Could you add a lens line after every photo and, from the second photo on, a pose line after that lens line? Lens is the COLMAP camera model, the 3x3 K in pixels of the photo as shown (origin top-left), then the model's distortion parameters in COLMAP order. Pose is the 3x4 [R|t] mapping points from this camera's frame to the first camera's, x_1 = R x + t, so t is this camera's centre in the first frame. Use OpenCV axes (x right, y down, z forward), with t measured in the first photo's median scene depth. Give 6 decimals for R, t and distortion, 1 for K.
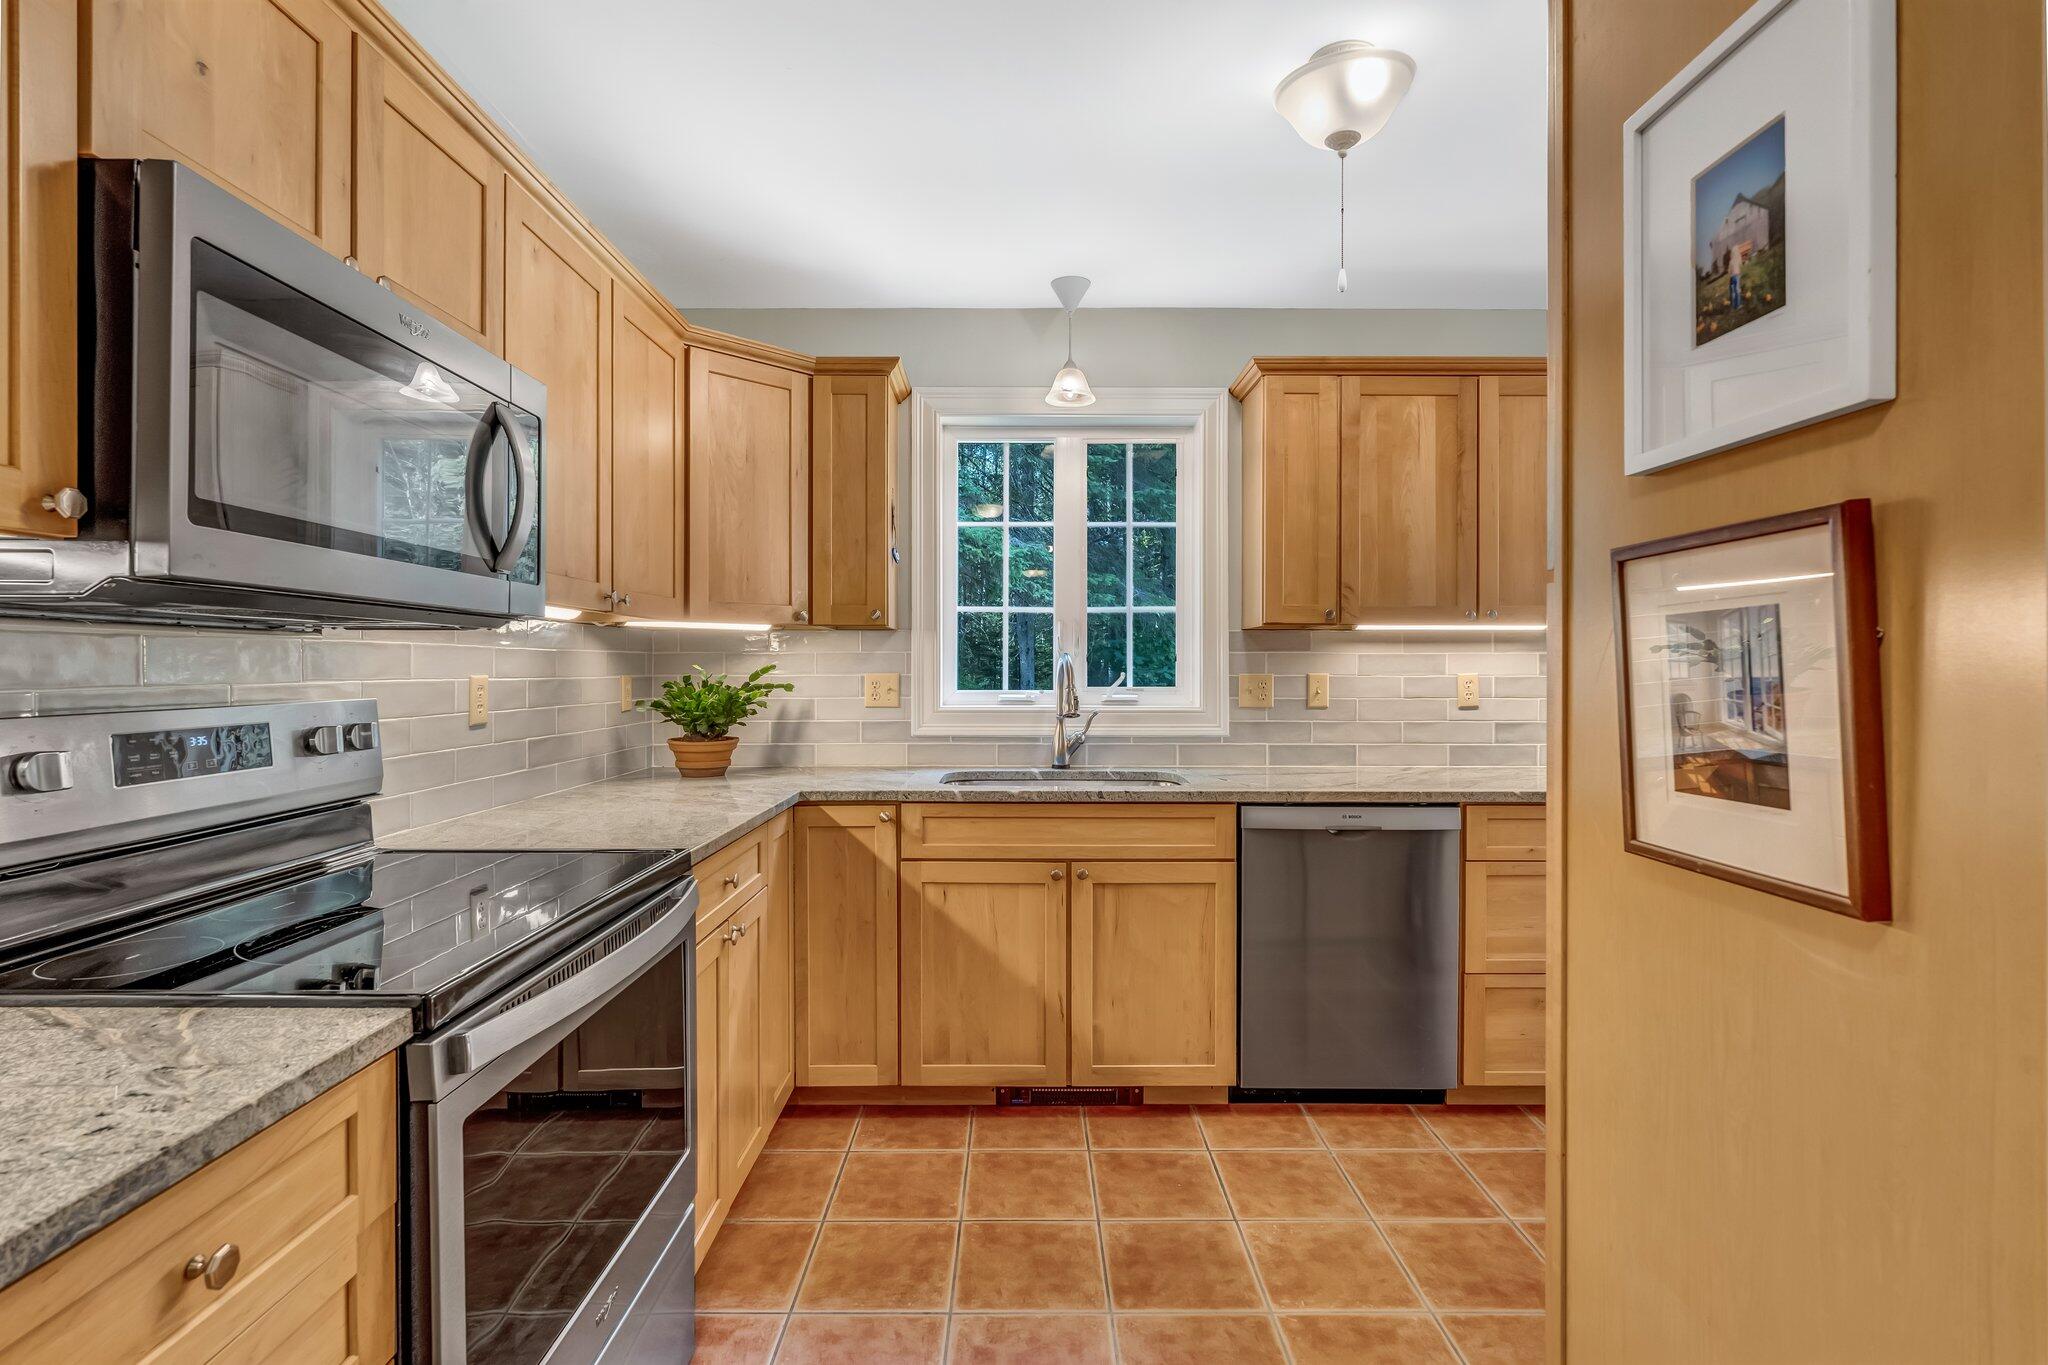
lens RADIAL K [[953.8, 0, 1021.6], [0, 953.8, 672.9], [0, 0, 1]] dist [-0.010960, -0.000083]
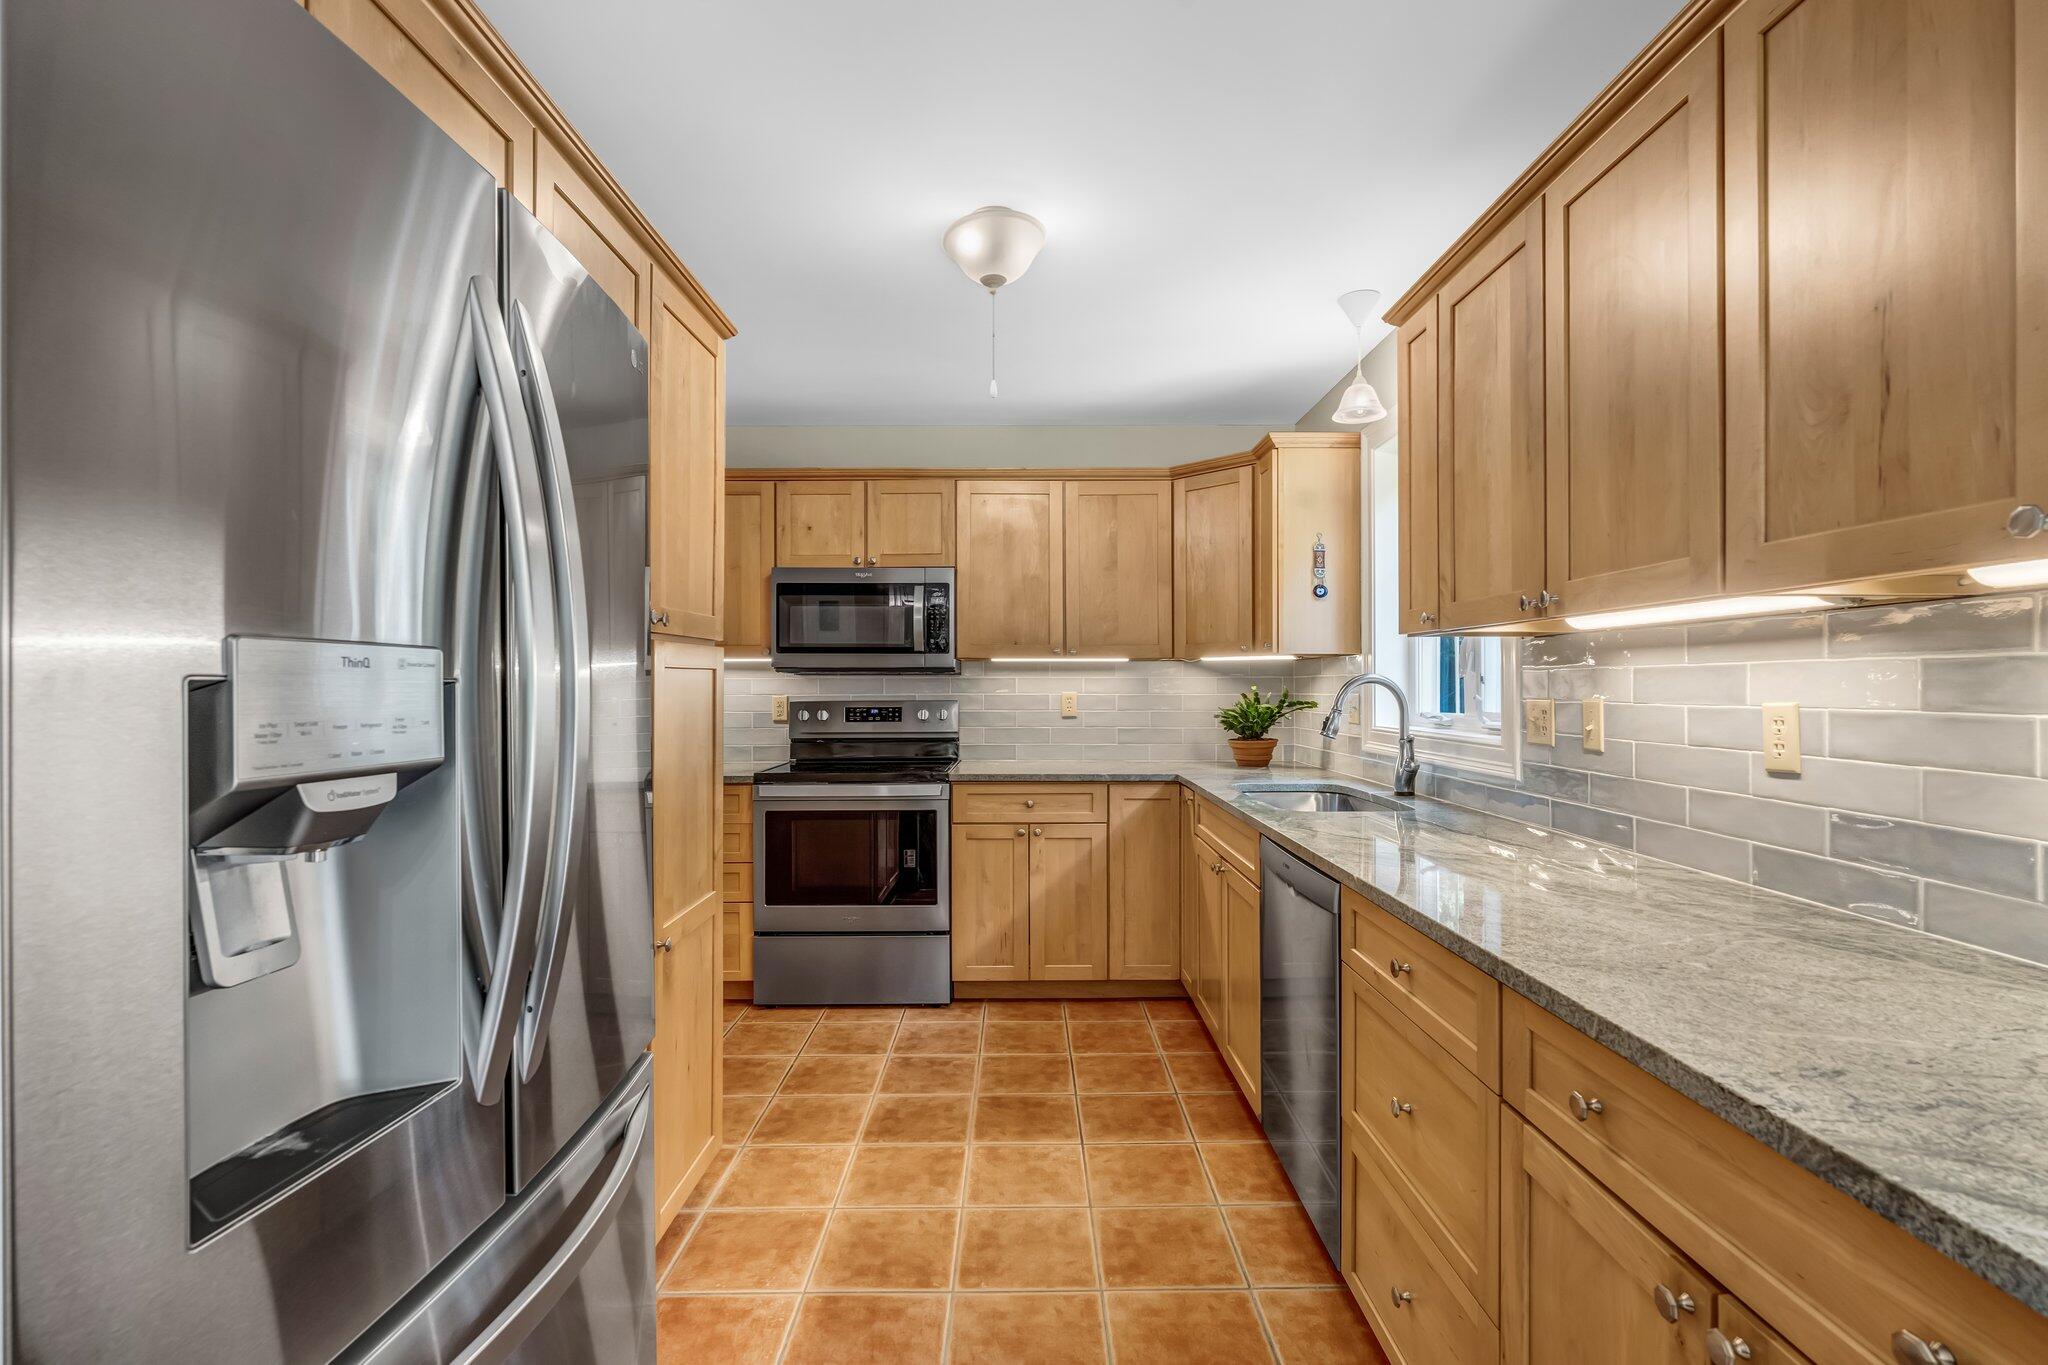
lens RADIAL K [[943.9, 0, 1024.0], [0, 943.9, 682.5], [0, 0, 1]] dist [-0.001284, -0.000120]
pose [[0.001272, 0.000228, -0.999999, 1.410712], [0.001873, 0.999998, 0.000230, -0.016023], [0.999997, -0.001873, 0.001272, 0.907990]]
